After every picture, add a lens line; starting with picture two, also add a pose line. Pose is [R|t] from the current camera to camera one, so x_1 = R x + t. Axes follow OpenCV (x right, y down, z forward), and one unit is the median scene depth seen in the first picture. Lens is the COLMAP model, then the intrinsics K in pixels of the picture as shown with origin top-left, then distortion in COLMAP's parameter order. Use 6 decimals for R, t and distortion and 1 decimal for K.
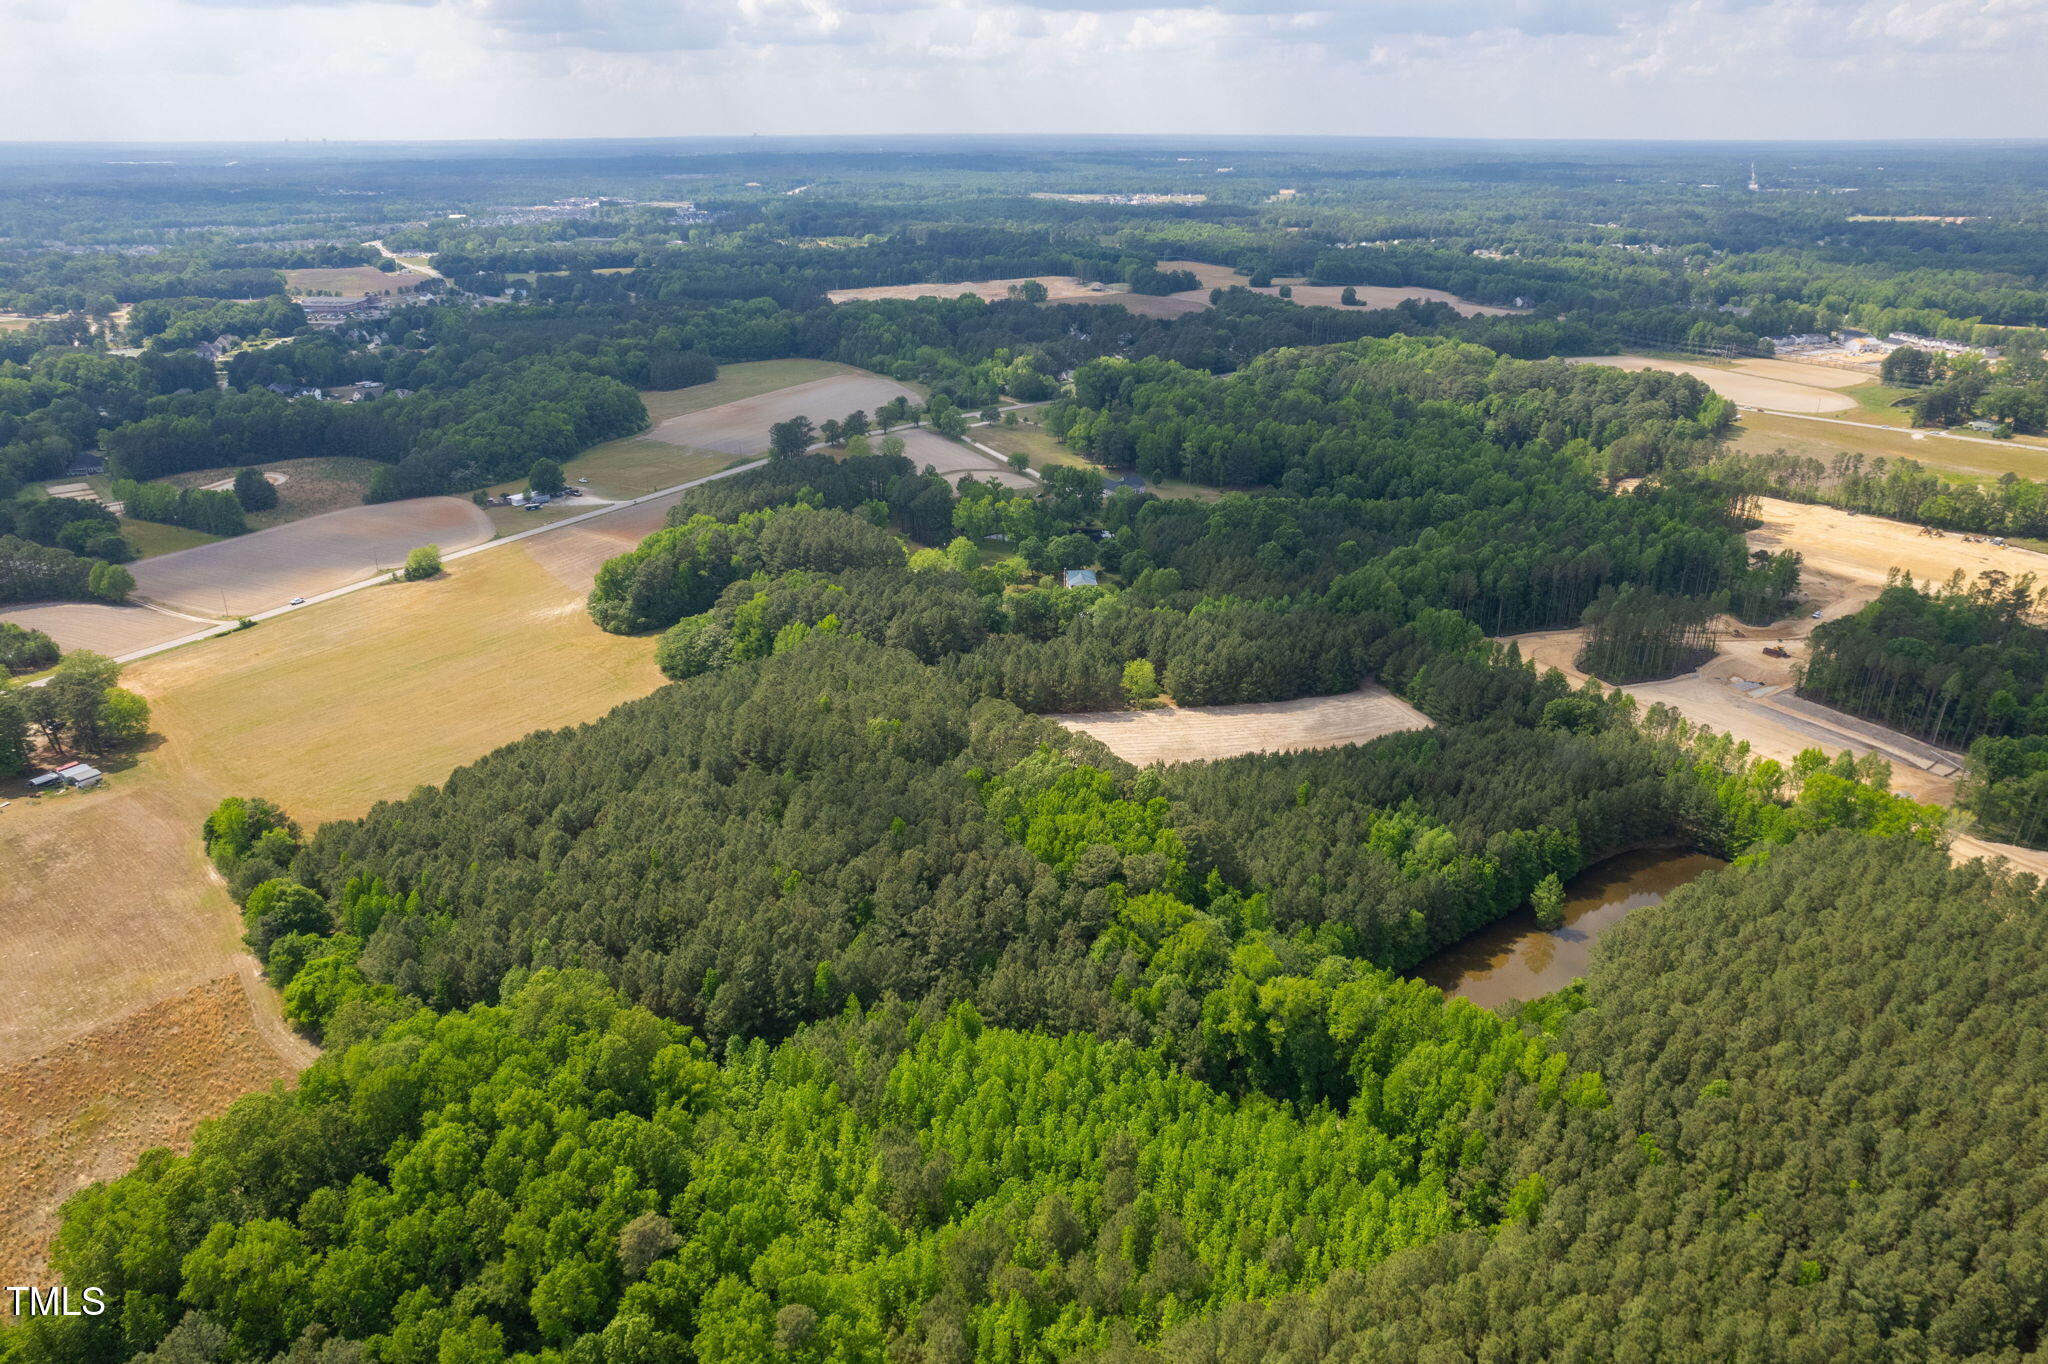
lens RADIAL K [[1362.9, 0, 1033.6], [0, 1362.9, 681.3], [0, 0, 1]] dist [-0.090071, 0.087697]
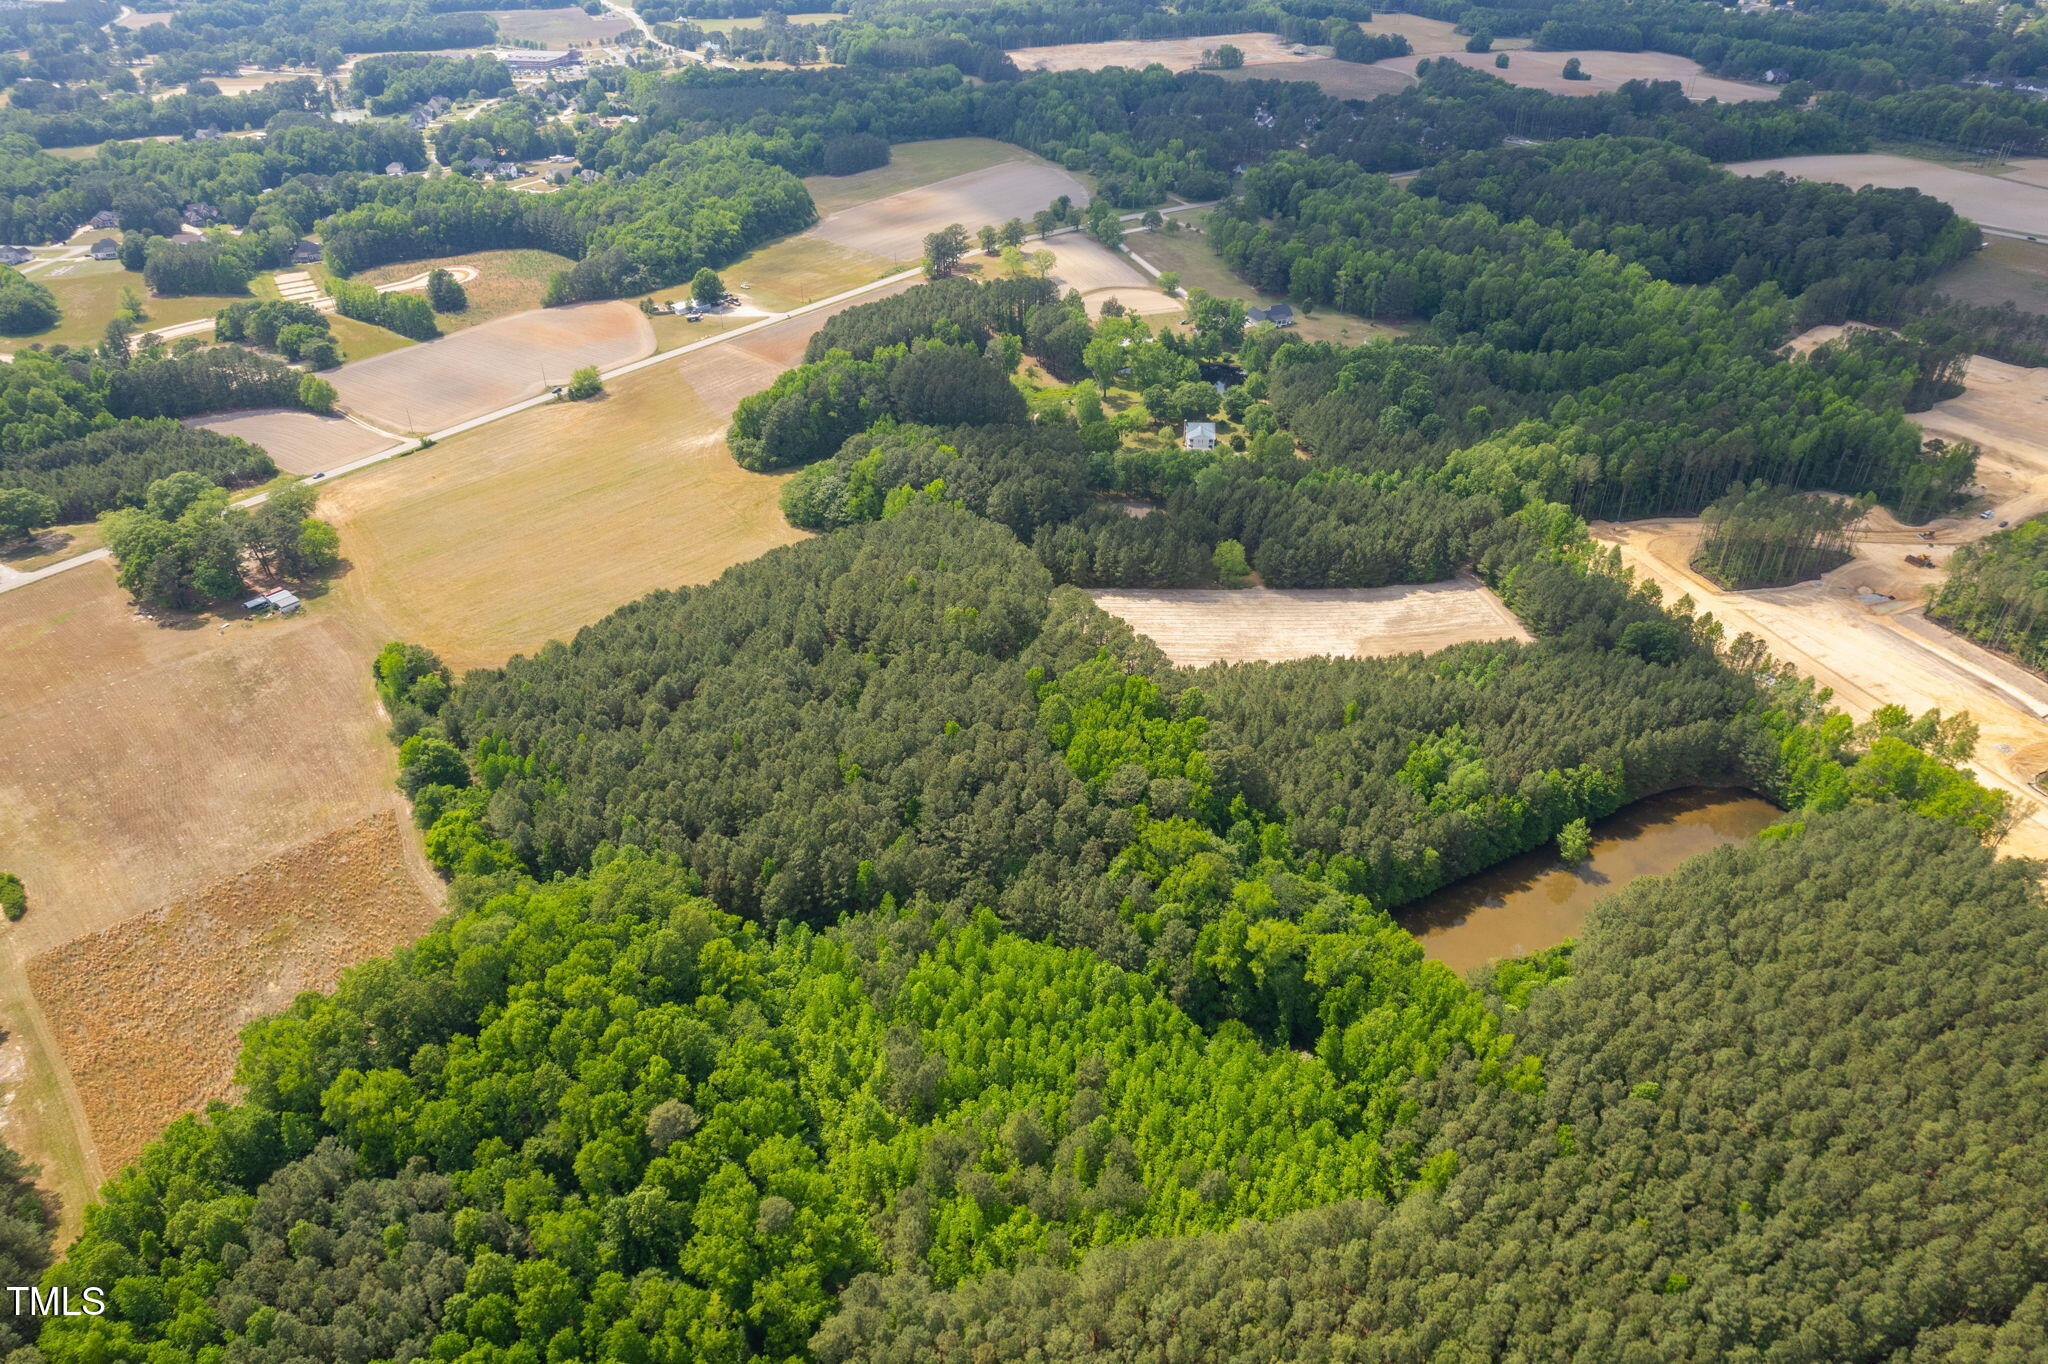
lens RADIAL K [[1333.6, 0, 1027.2], [0, 1333.6, 681.7], [0, 0, 1]] dist [-0.083493, 0.076545]
pose [[0.986856, 0.080507, -0.140122, 0.060986], [-0.051424, 0.978446, 0.199998, -0.084264], [0.153203, -0.190164, 0.969725, -0.012267]]
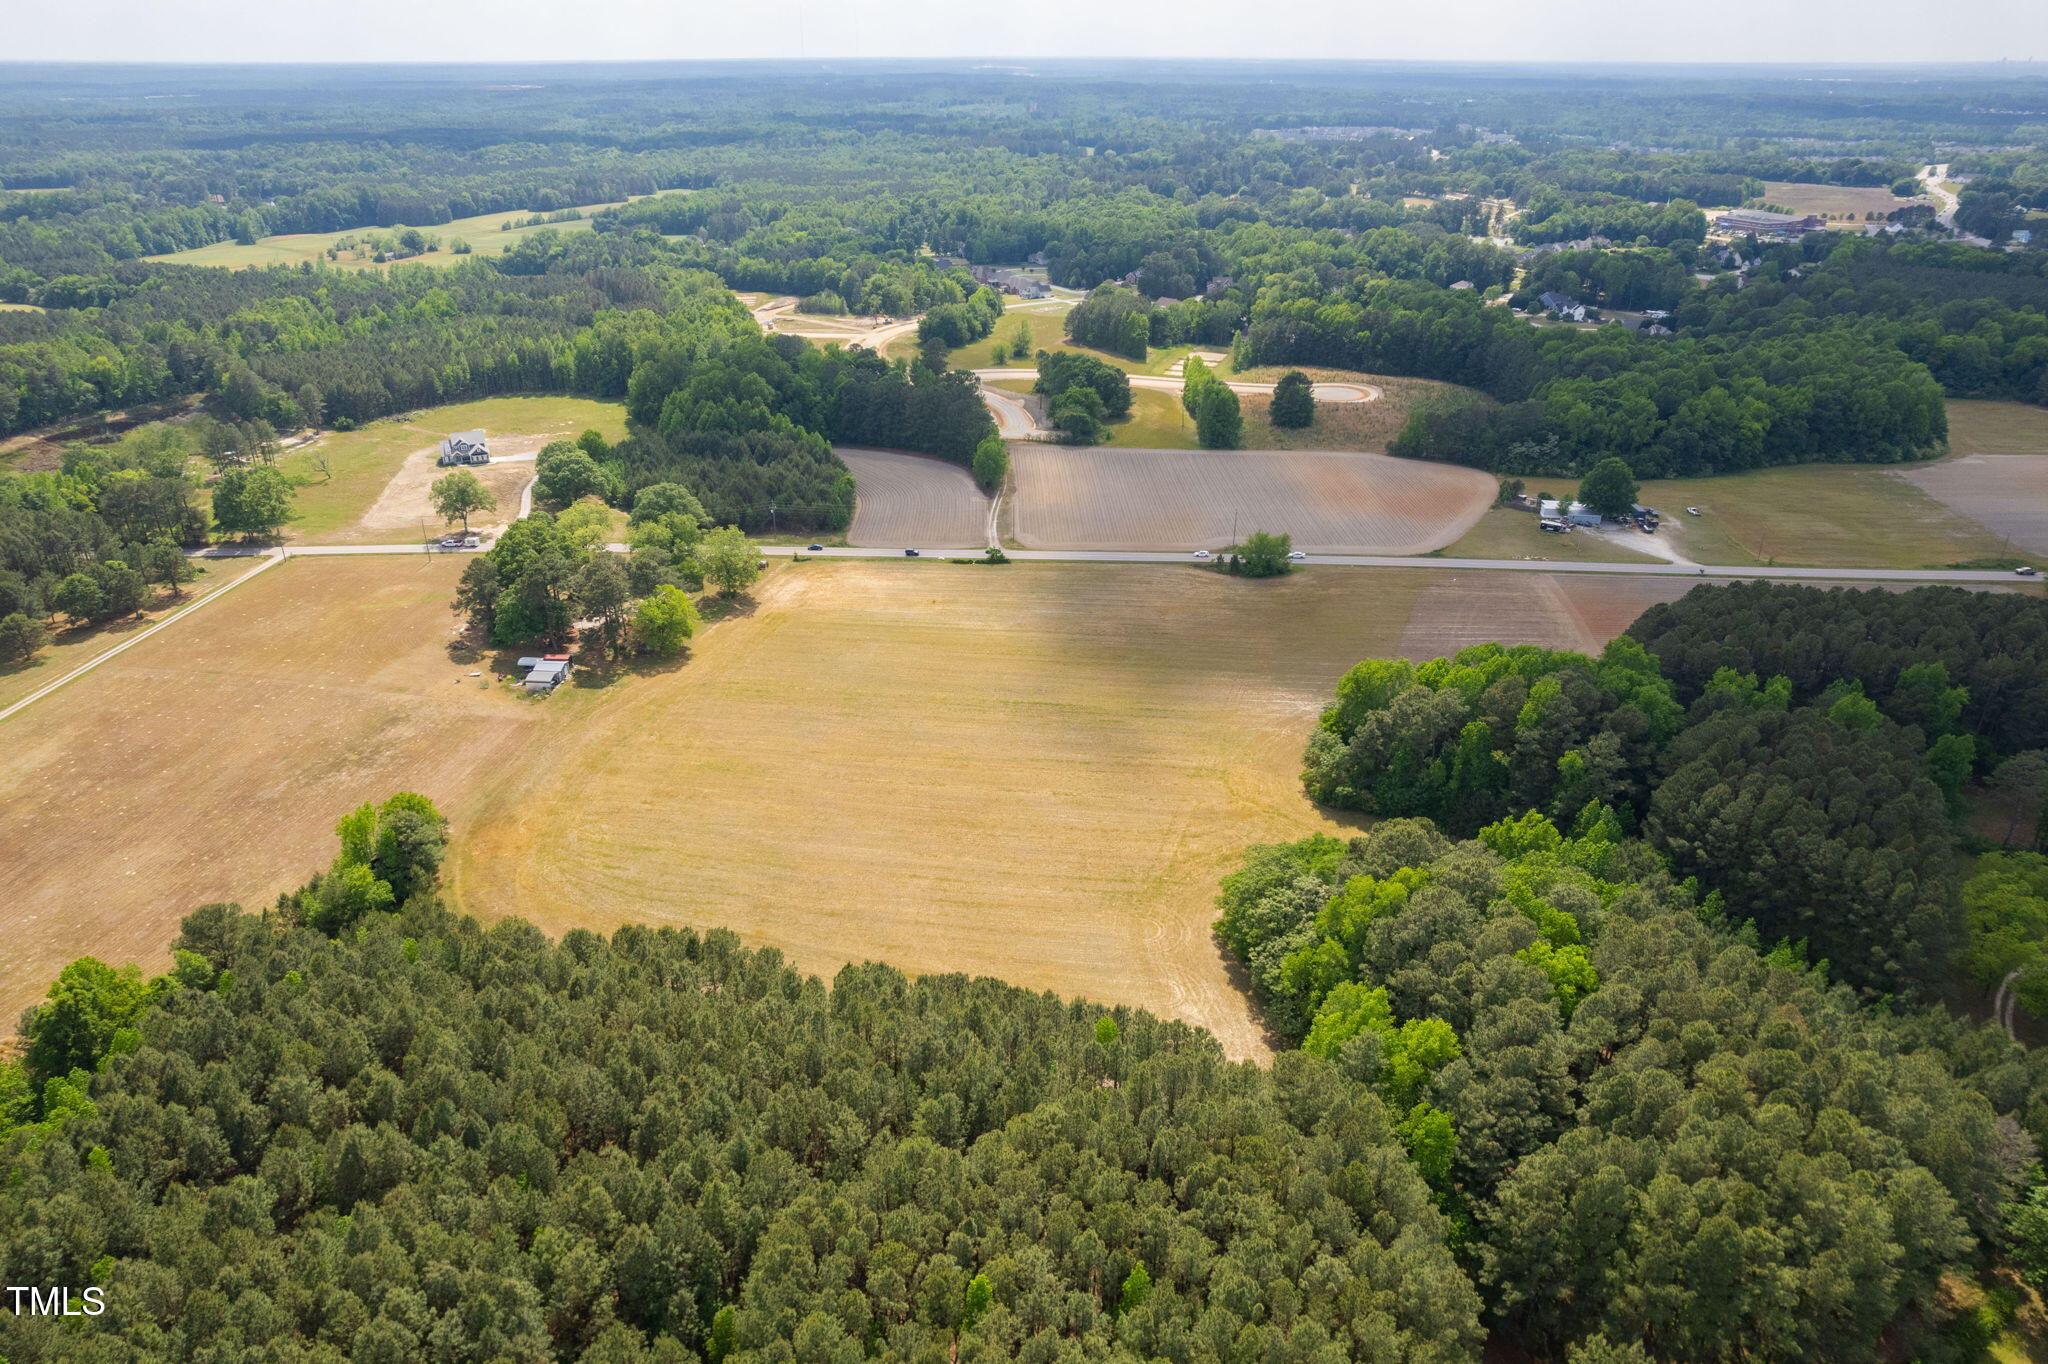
lens RADIAL K [[1342.9, 0, 1027.0], [0, 1342.9, 679.1], [0, 0, 1]] dist [-0.078585, 0.070780]
pose [[0.464653, 0.379926, -0.799847, 0.048634], [-0.339861, 0.910615, 0.235106, -0.149977], [0.817675, 0.162595, 0.552242, 0.548076]]
